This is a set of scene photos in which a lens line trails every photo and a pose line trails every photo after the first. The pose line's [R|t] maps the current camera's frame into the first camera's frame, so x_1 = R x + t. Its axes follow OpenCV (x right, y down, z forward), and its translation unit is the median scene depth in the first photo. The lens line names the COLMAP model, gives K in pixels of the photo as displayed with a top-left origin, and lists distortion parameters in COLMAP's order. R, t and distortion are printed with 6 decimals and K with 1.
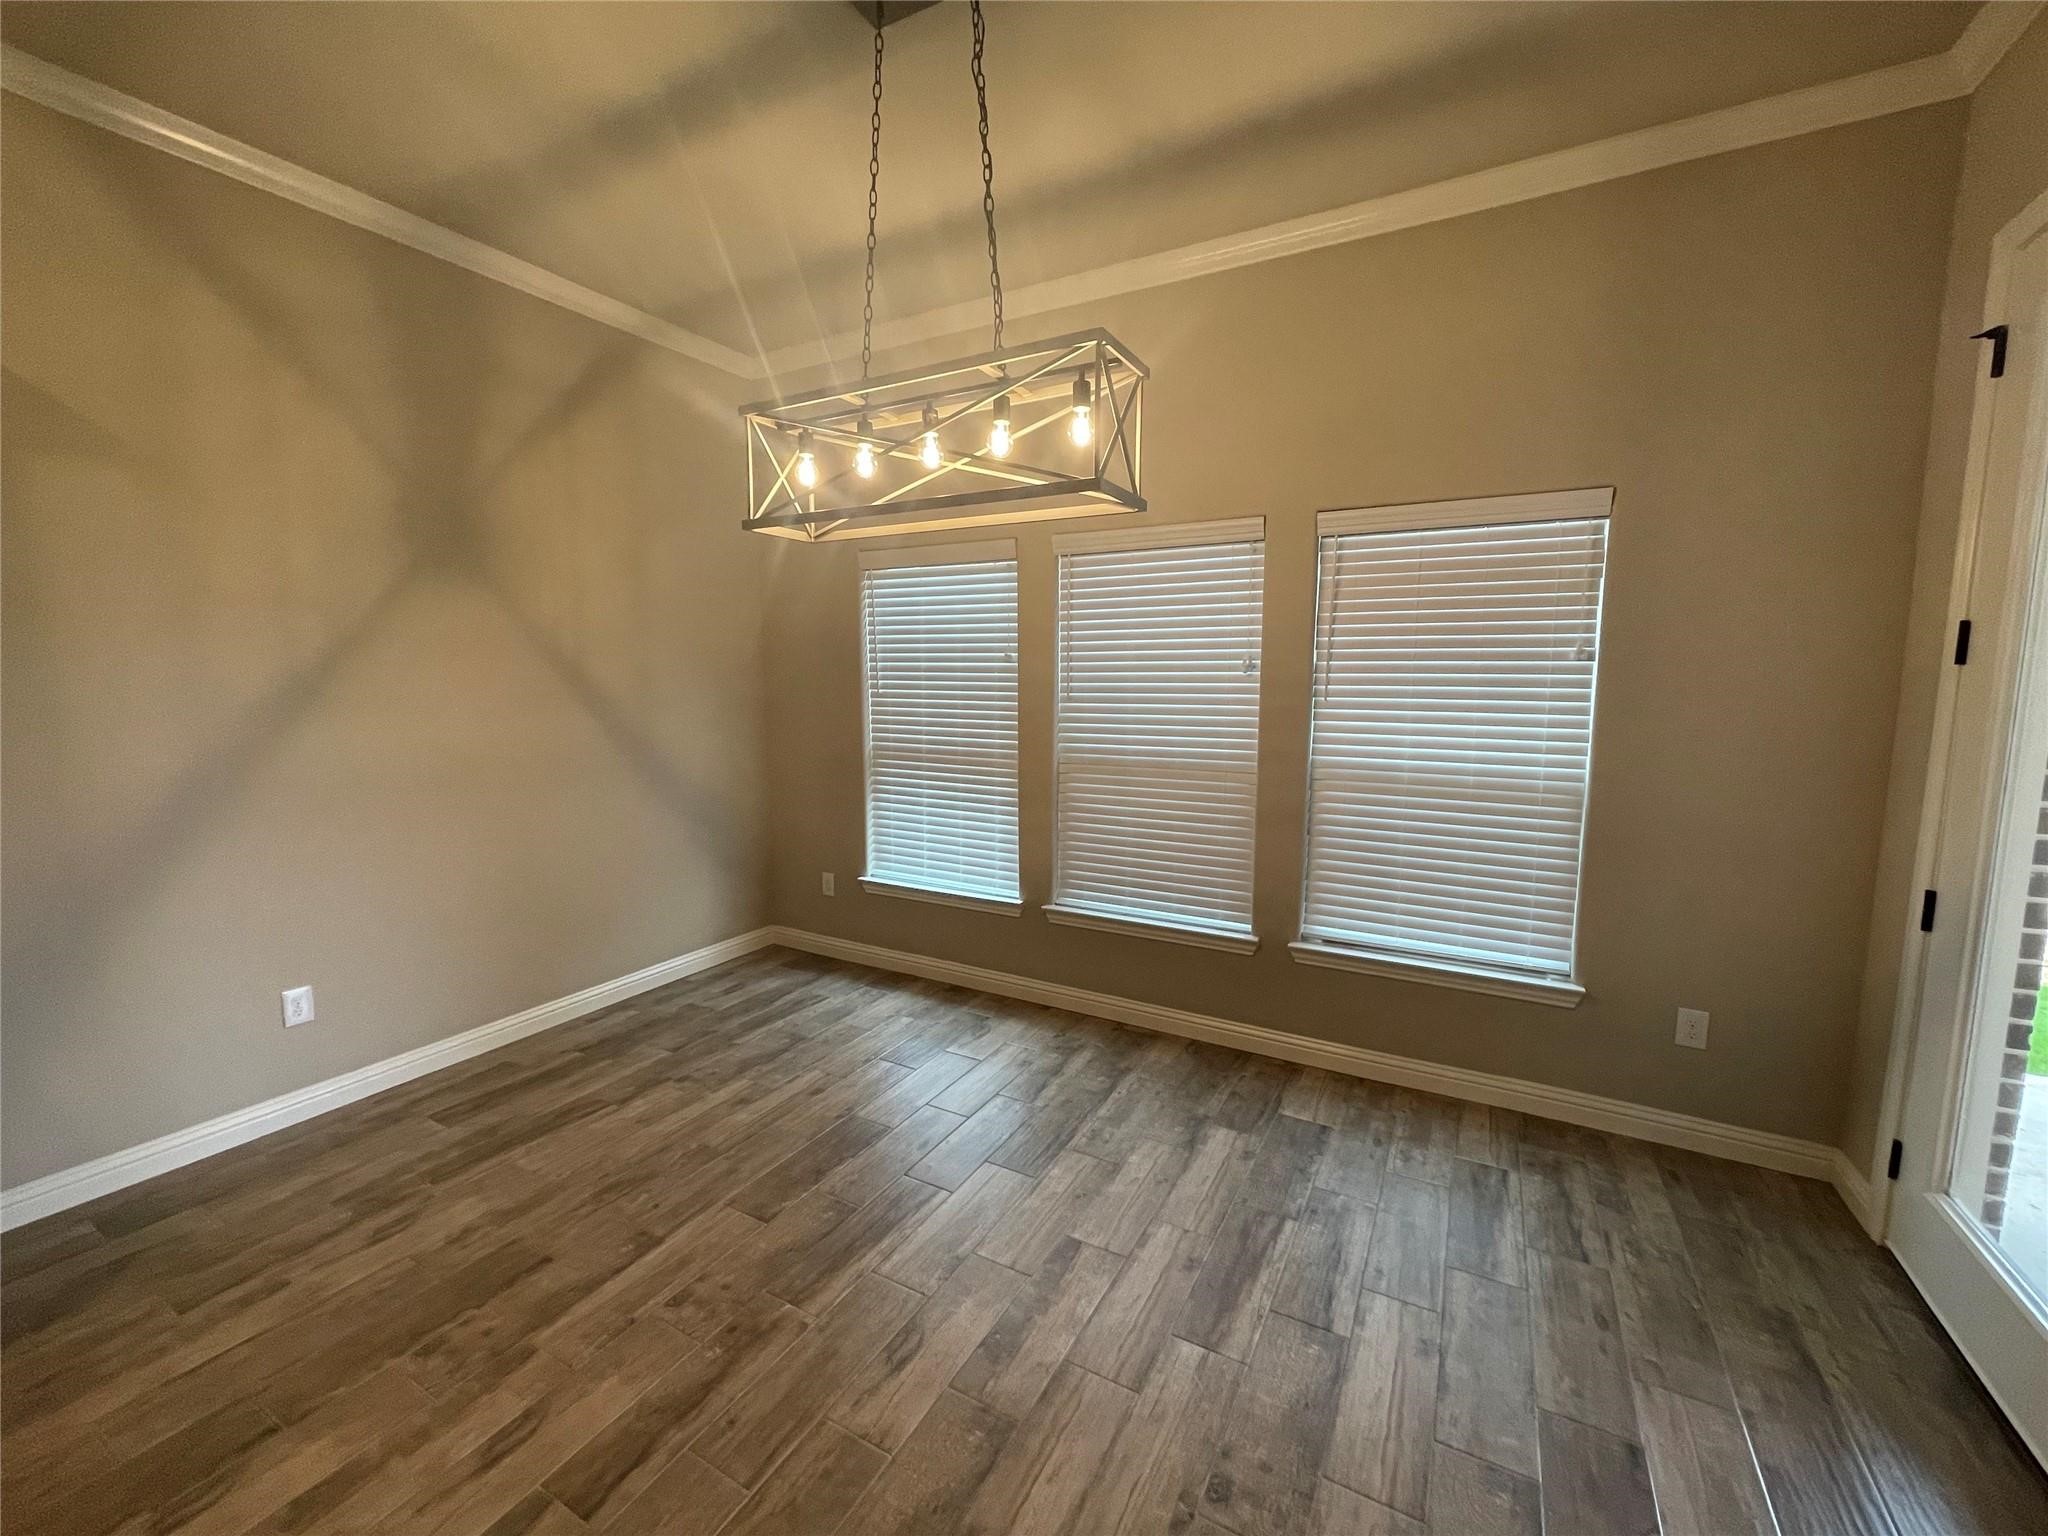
lens RADIAL K [[826.9, 0, 1029.2], [0, 826.9, 767.5], [0, 0, 1]] dist [-0.005535, 0.001116]
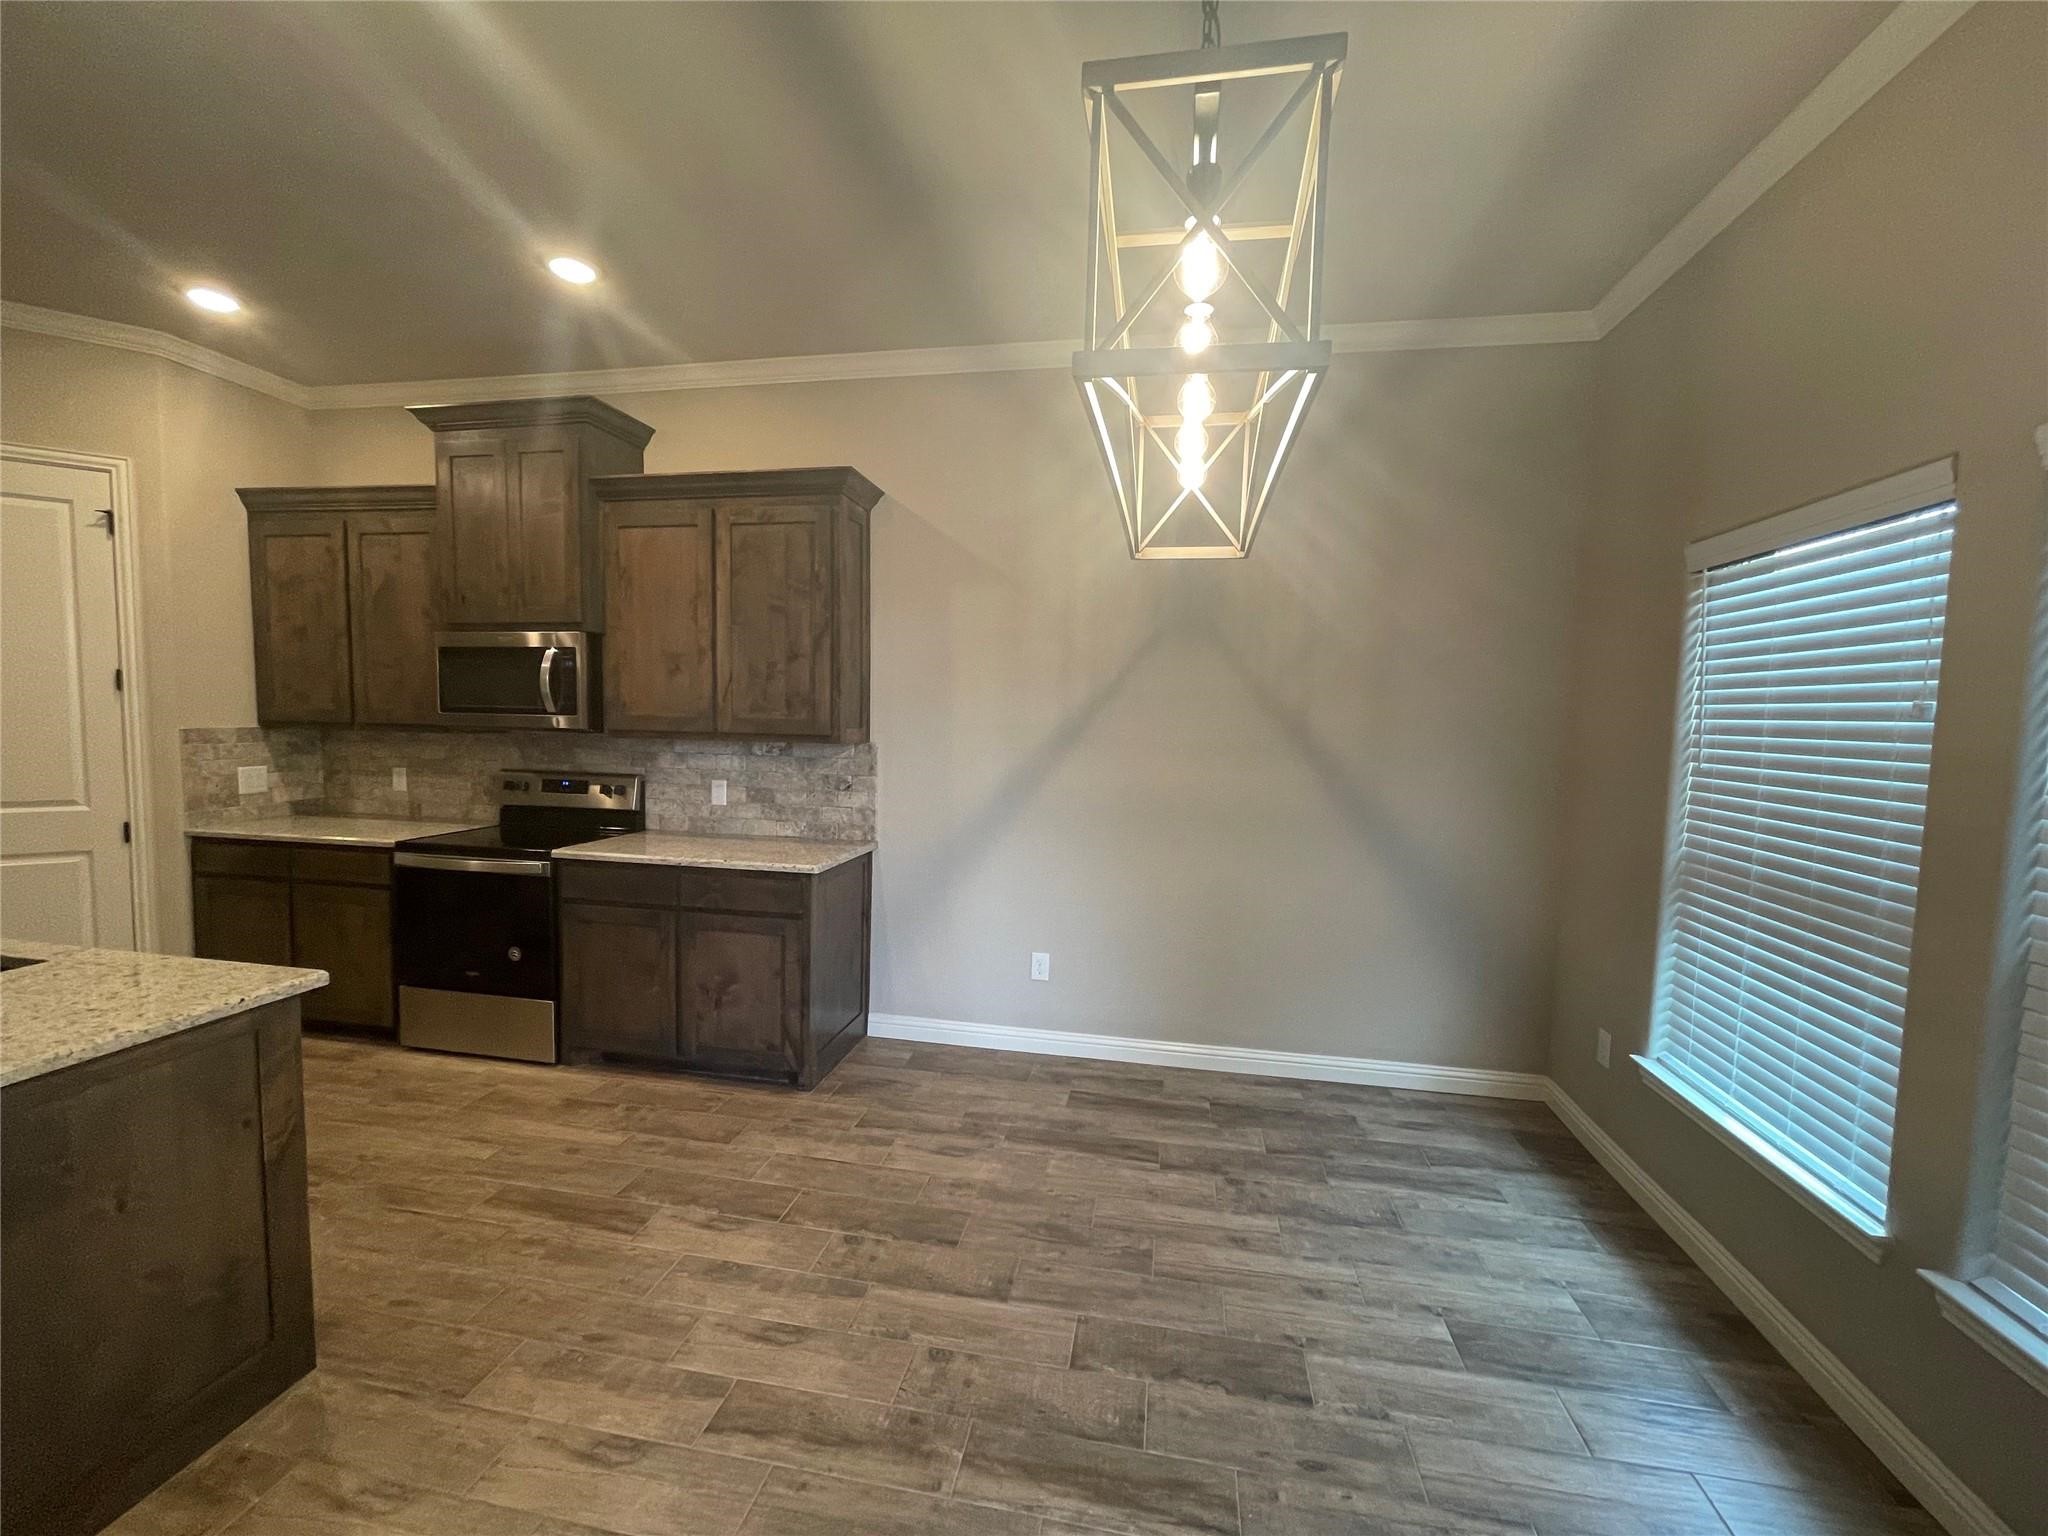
lens RADIAL K [[826.9, 0, 1028.3], [0, 826.9, 774.1], [0, 0, 1]] dist [-0.005535, 0.001116]
pose [[0.318776, 0.073198, -0.945000, 0.305448], [-0.130213, 0.990942, 0.032832, -0.054571], [0.938843, 0.112585, 0.325420, 0.440556]]
